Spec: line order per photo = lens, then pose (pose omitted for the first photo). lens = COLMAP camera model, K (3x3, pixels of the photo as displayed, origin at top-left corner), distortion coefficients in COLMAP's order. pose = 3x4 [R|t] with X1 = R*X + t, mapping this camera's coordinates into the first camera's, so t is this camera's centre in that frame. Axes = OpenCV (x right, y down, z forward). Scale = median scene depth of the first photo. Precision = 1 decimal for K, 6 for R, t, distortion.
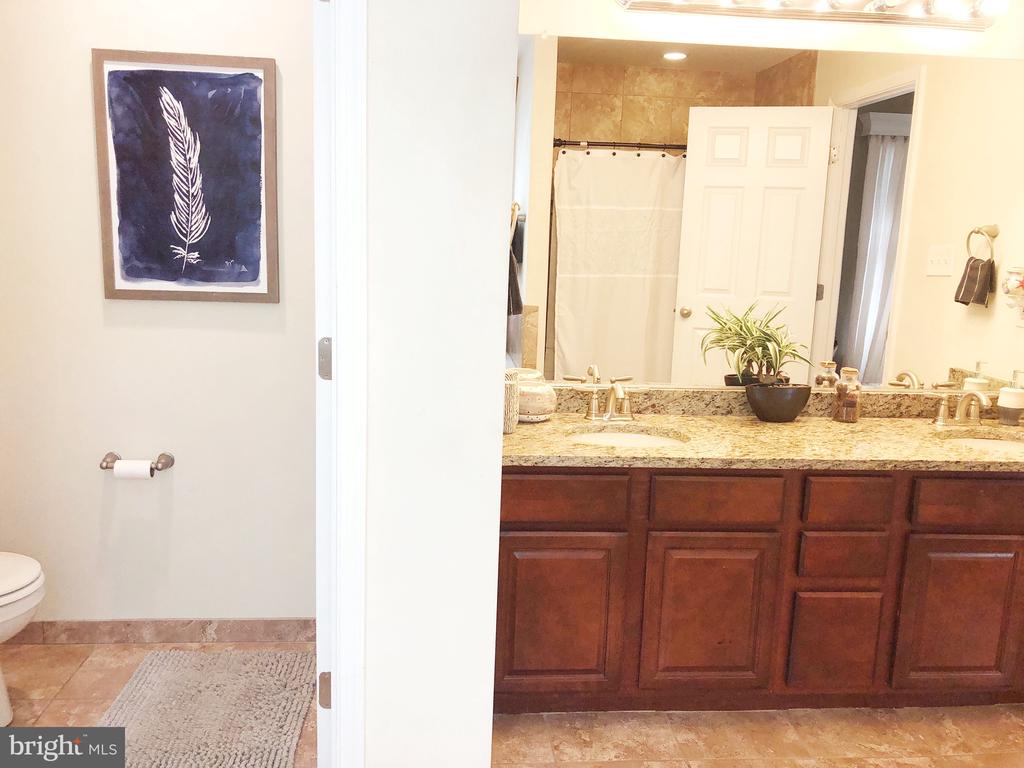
lens RADIAL K [[832.3, 0, 512.0], [0, 832.3, 384.0], [0, 0, 1]] dist [0.019412, -0.011834]
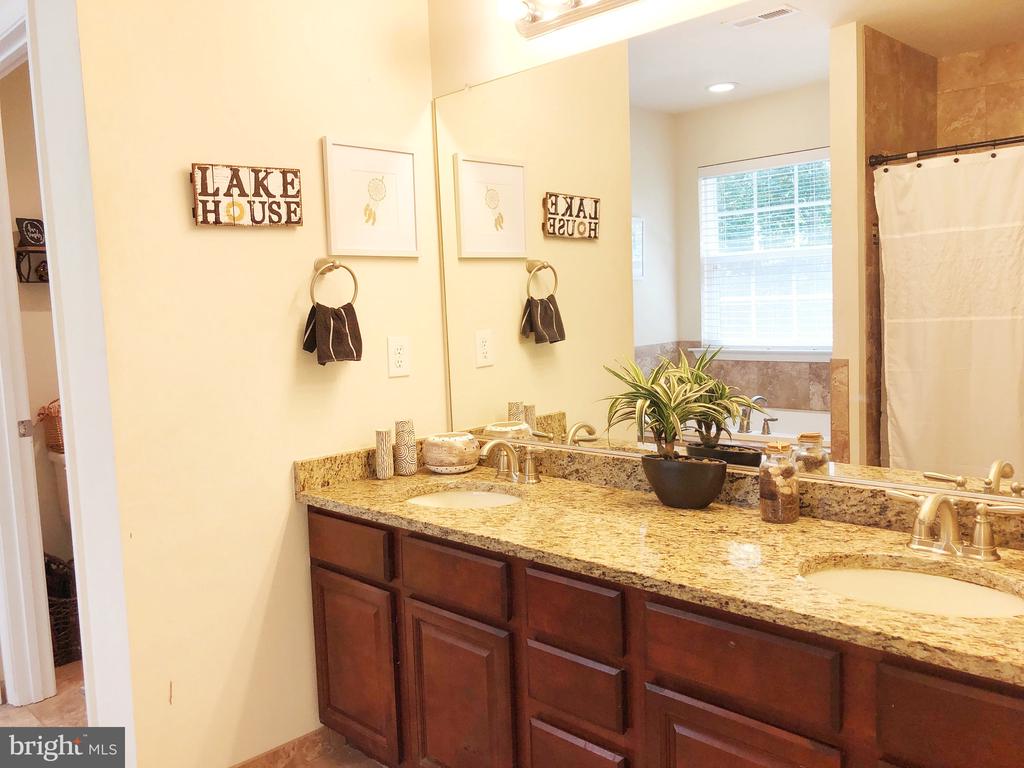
lens RADIAL K [[832.3, 0, 512.0], [0, 832.3, 384.0], [0, 0, 1]] dist [0.019412, -0.011834]
pose [[0.659152, 0.015477, -0.751851, 0.771497], [-0.069963, 0.996714, -0.040819, -0.023653], [0.748749, 0.079507, 0.658069, 0.376859]]
